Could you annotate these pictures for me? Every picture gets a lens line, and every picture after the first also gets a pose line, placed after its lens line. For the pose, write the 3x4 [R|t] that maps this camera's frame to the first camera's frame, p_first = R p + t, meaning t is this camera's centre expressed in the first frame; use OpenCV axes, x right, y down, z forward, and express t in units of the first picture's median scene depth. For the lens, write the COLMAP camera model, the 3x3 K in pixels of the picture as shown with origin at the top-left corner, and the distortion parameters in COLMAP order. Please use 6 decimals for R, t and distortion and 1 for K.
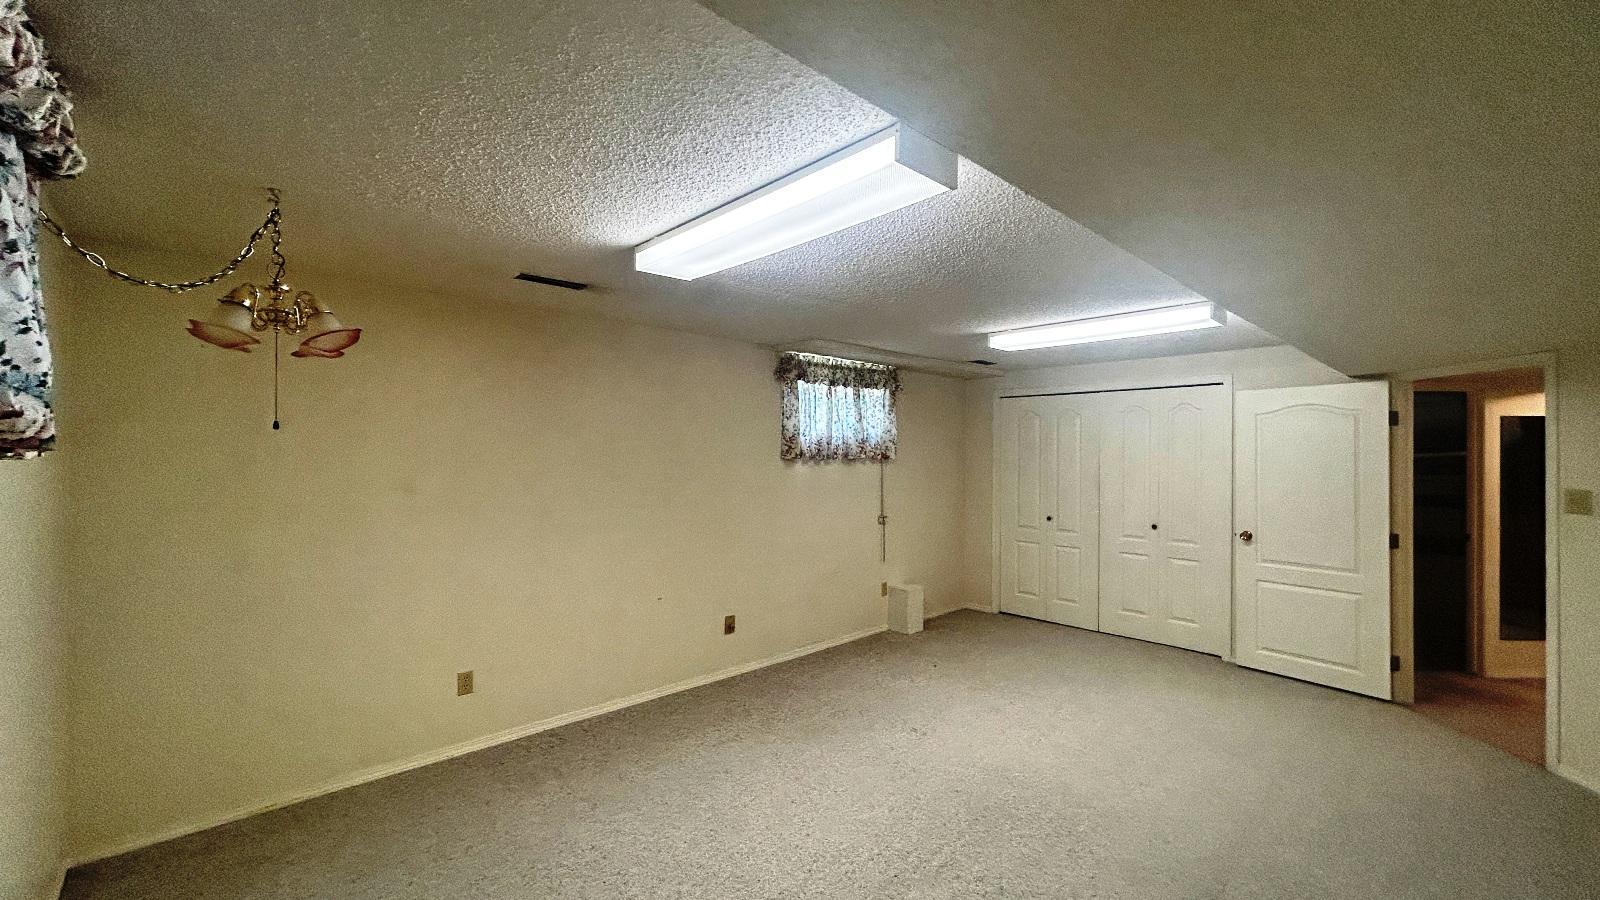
lens RADIAL K [[649.1, 0, 800.0], [0, 649.1, 450.0], [0, 0, 1]] dist [-0.001667, -0.000048]
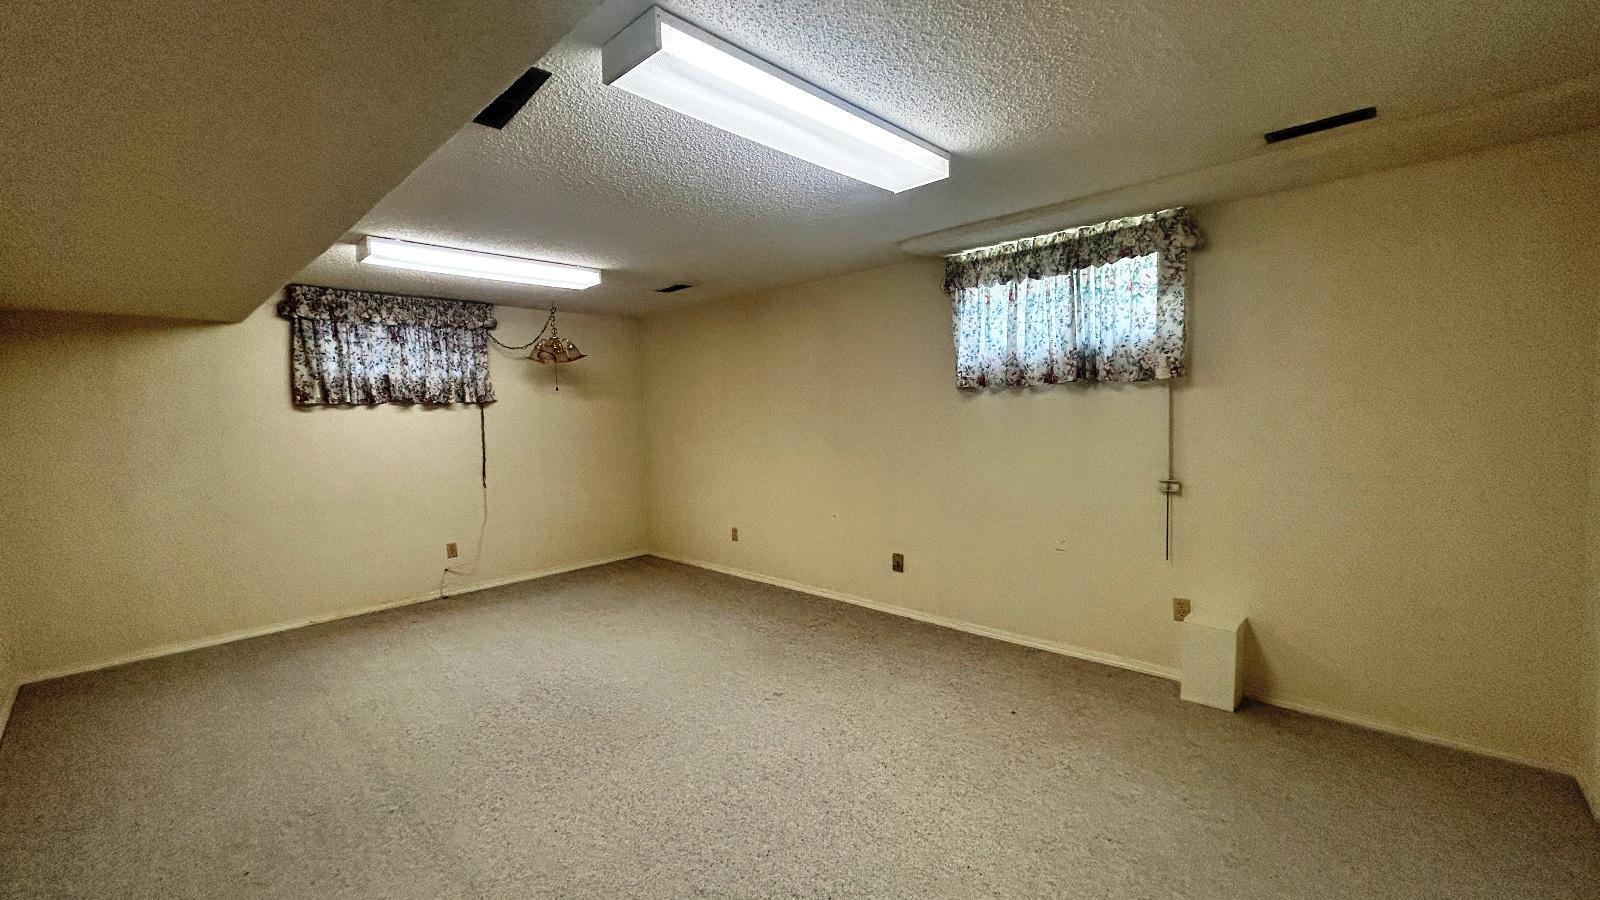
lens RADIAL K [[649.1, 0, 800.0], [0, 649.1, 450.0], [0, 0, 1]] dist [-0.001667, -0.000048]
pose [[0.065841, 0.079824, -0.994632, 0.744198], [0.050166, 0.995270, 0.083196, 0.011485], [0.996568, -0.055374, 0.061526, 0.715794]]
